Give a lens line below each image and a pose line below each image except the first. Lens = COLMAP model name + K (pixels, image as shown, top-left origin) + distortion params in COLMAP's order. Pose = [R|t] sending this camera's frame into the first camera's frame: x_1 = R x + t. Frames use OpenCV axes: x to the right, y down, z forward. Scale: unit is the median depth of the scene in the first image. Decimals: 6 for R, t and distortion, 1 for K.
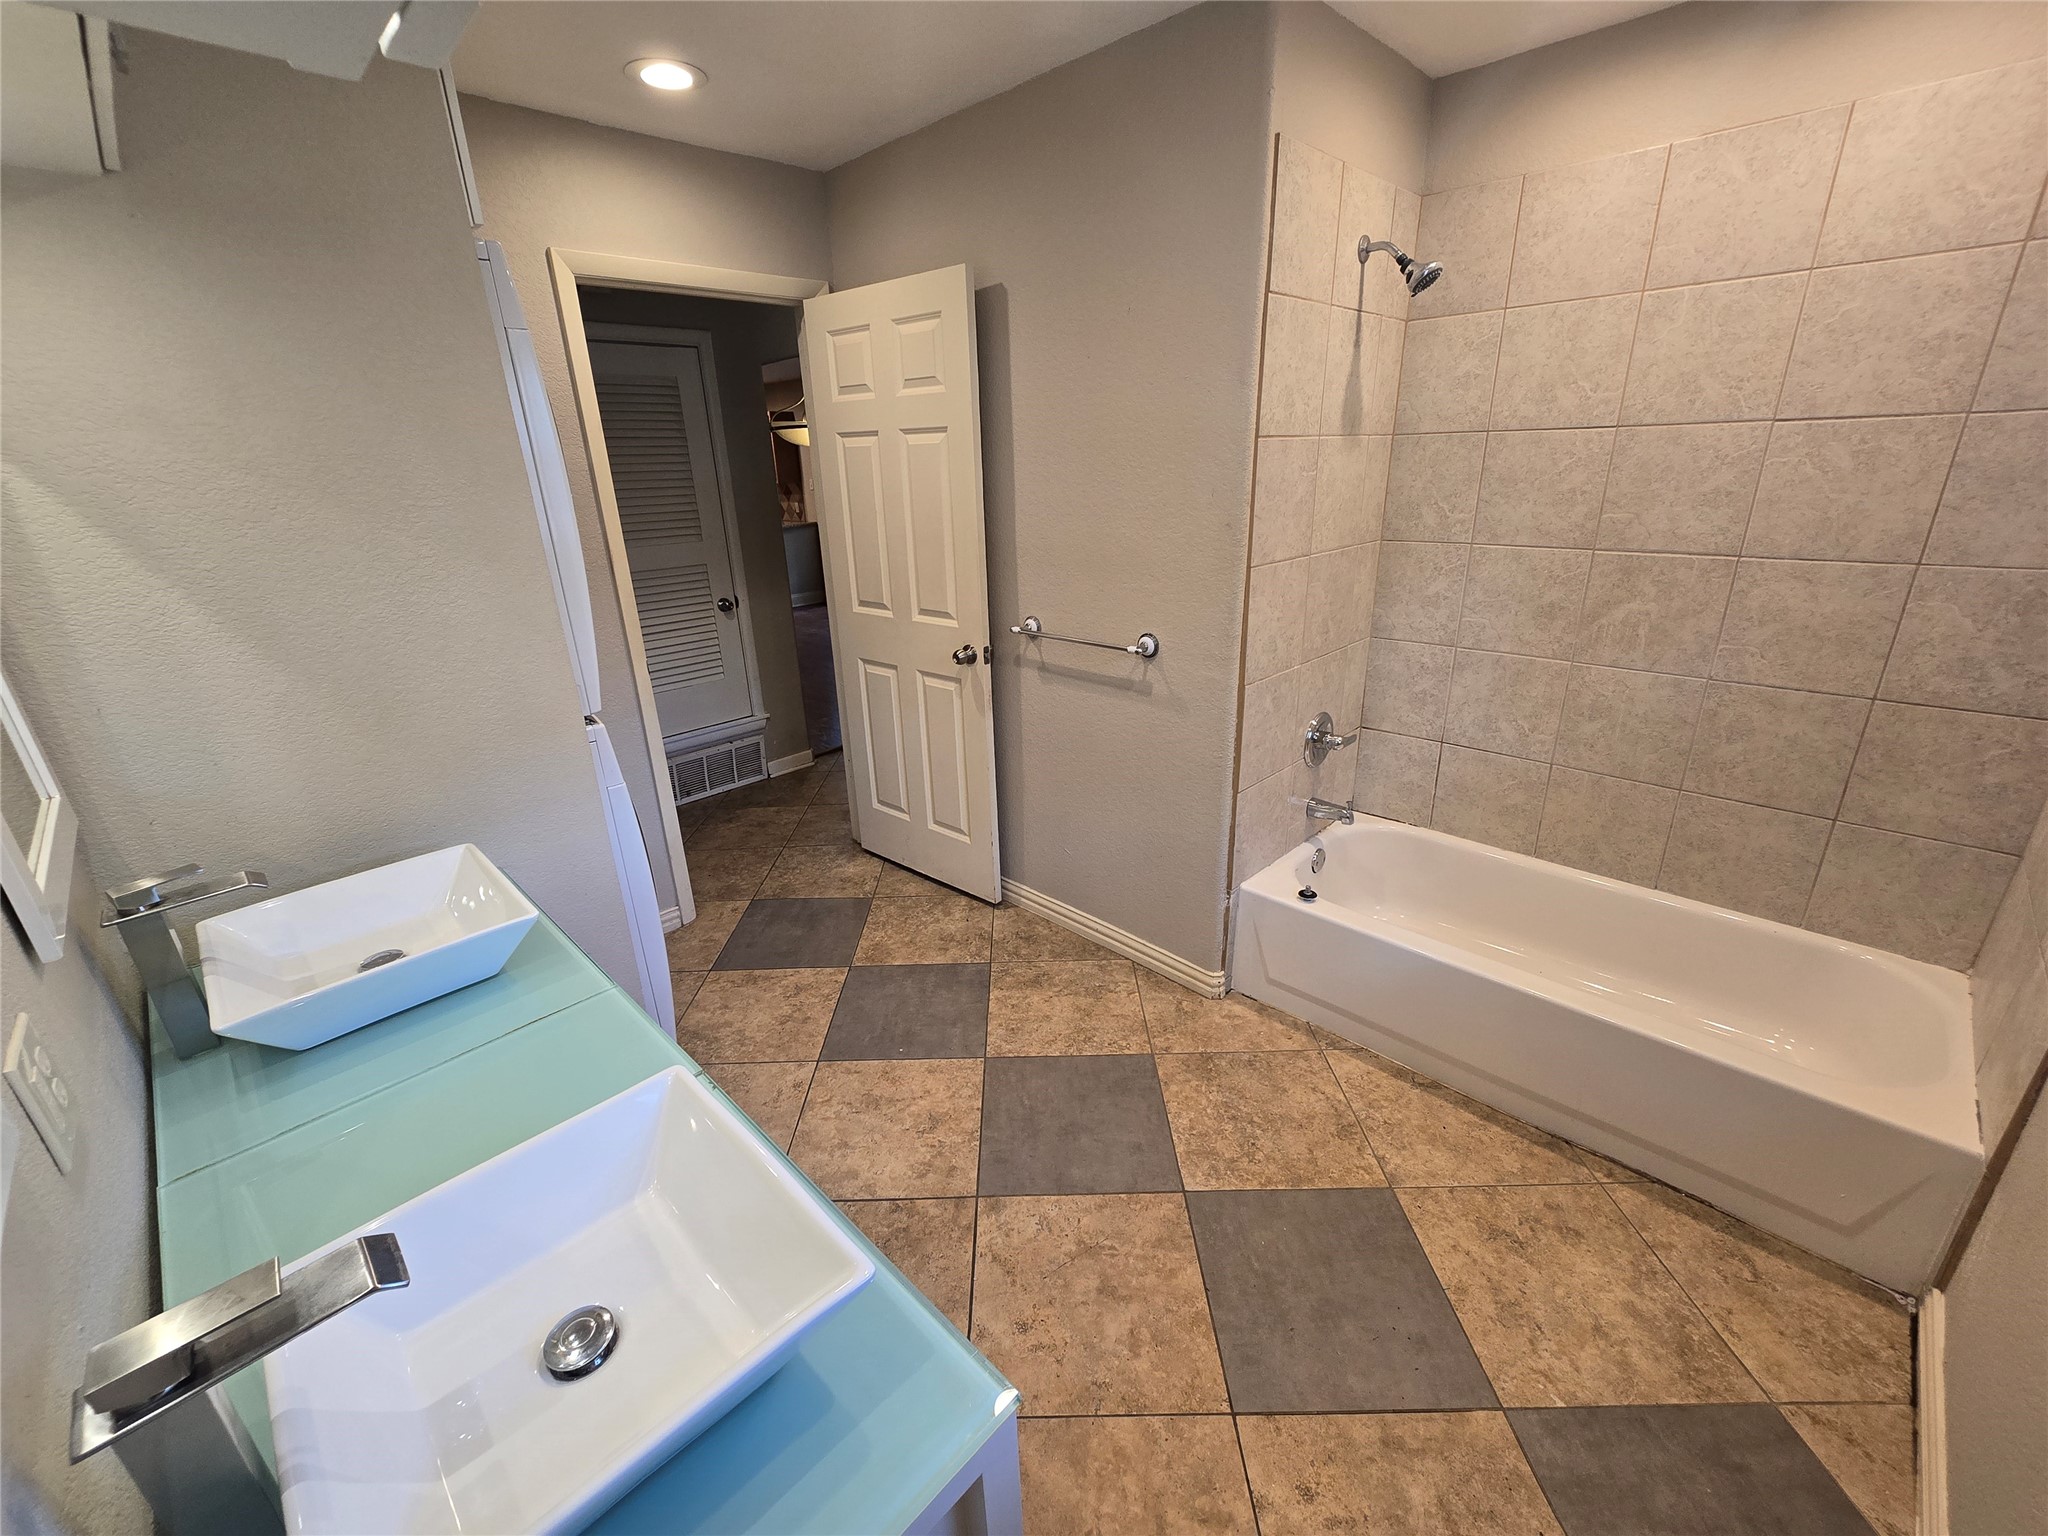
lens RADIAL K [[835.3, 0, 1021.1], [0, 835.3, 762.9], [0, 0, 1]] dist [-0.001903, -0.000746]
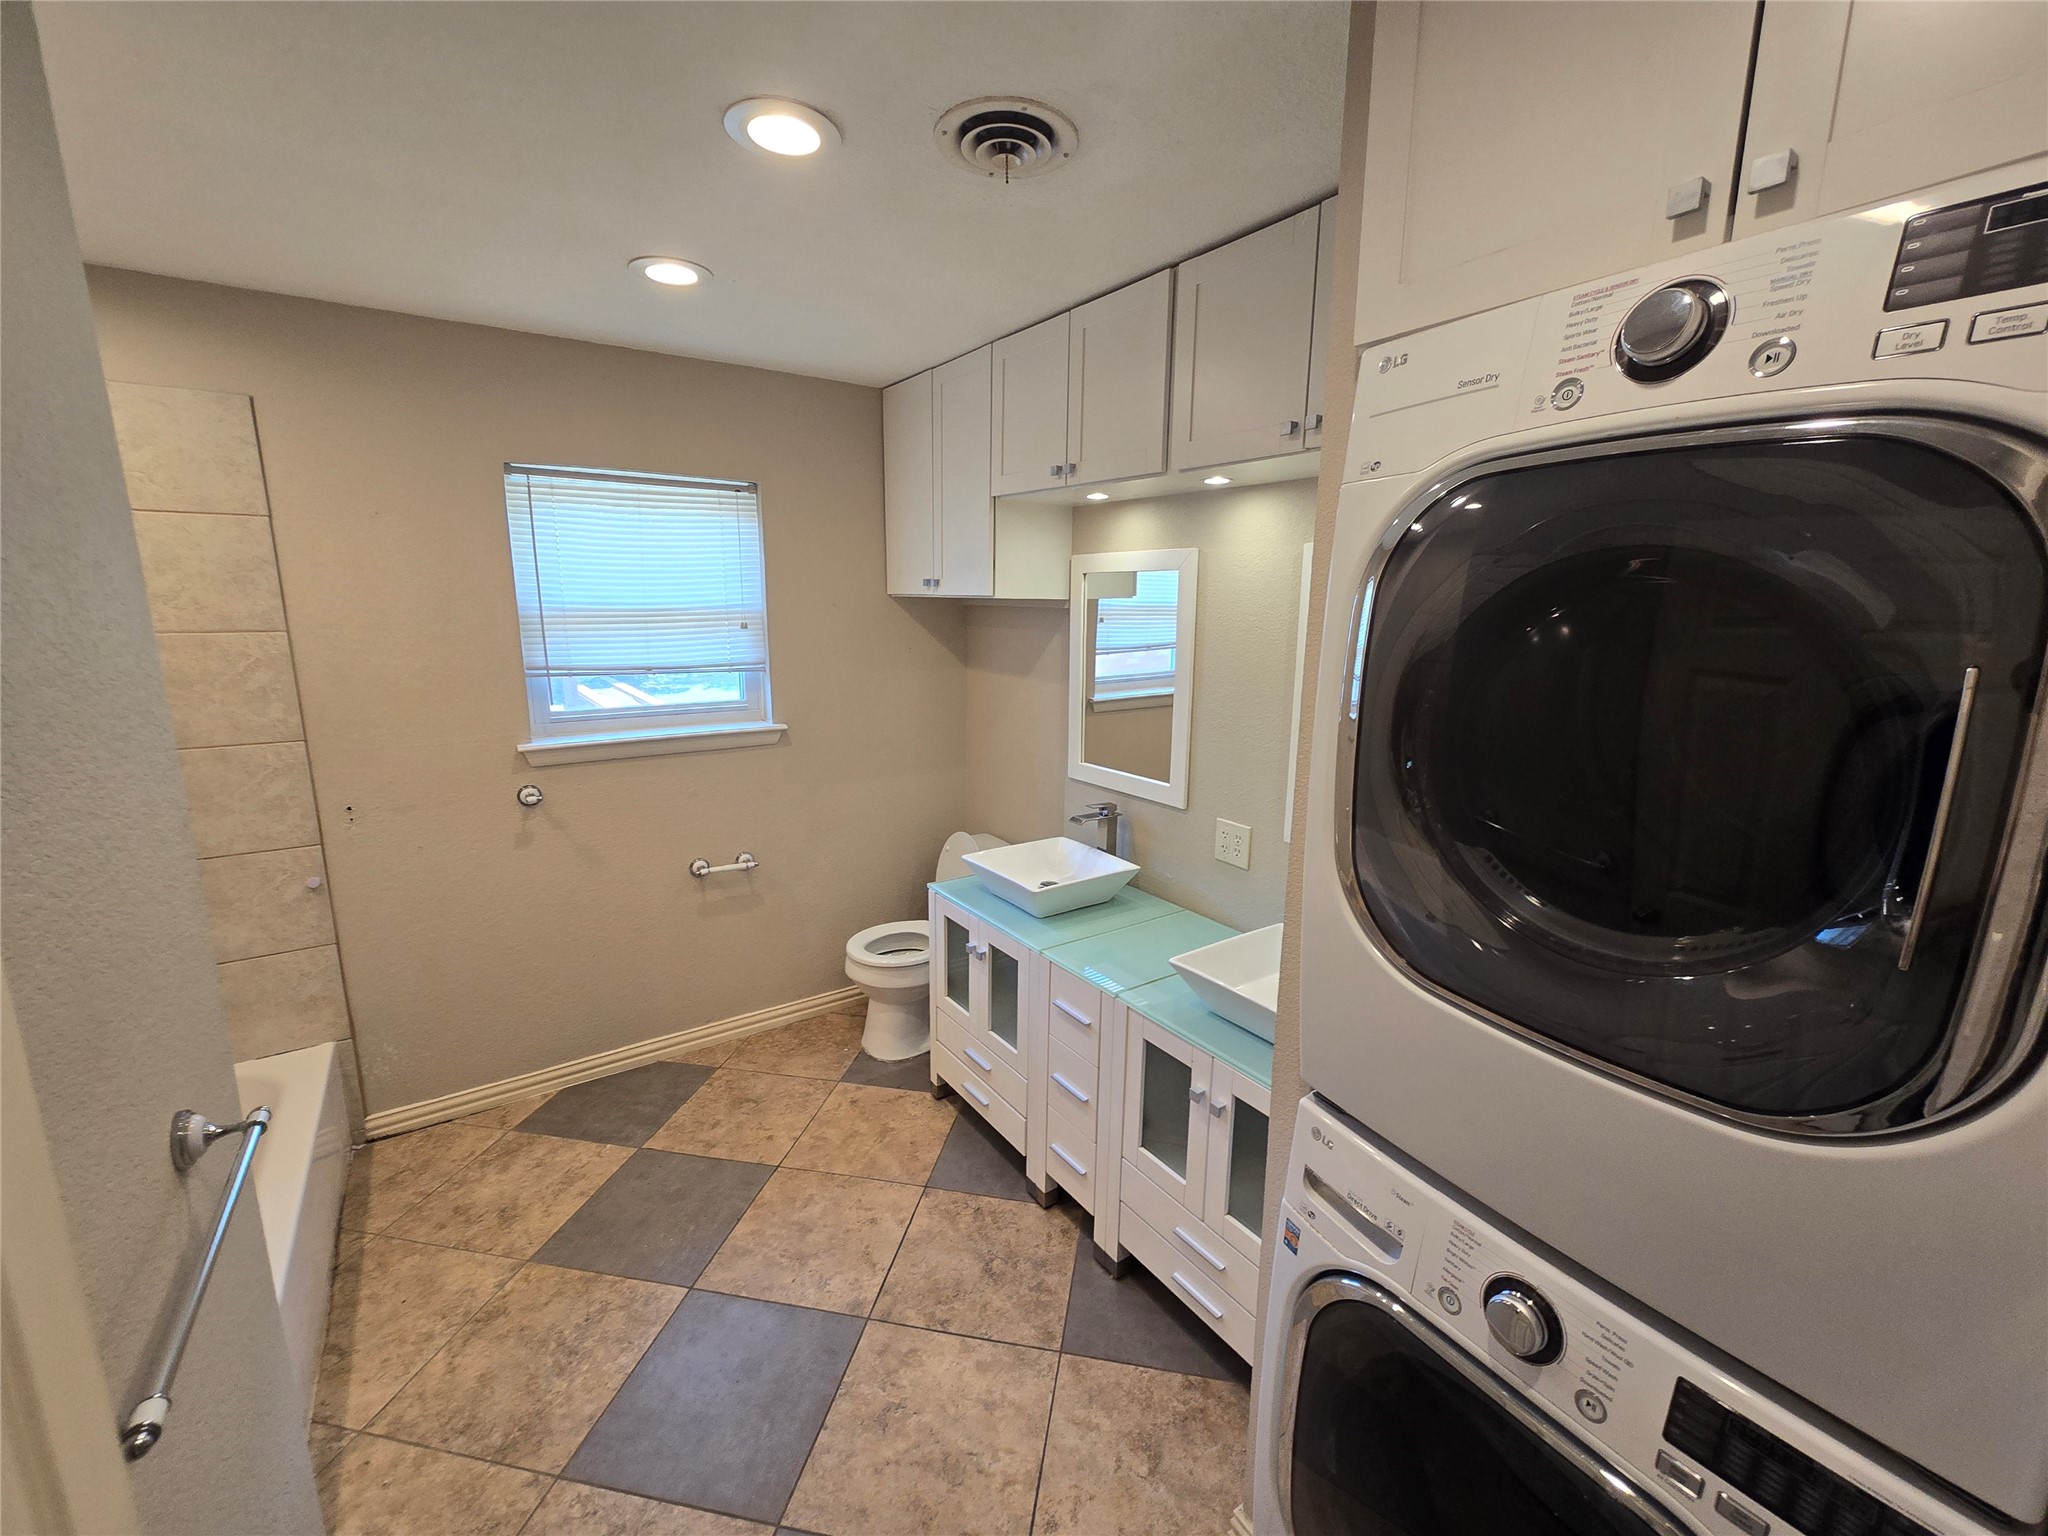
lens RADIAL K [[835.3, 0, 1021.1], [0, 835.3, 762.9], [0, 0, 1]] dist [-0.001903, -0.000746]
pose [[-0.981800, -0.013406, 0.189443, -0.439623], [0.087524, 0.853321, 0.513987, -0.618697], [-0.168547, 0.521213, -0.836617, 1.503779]]
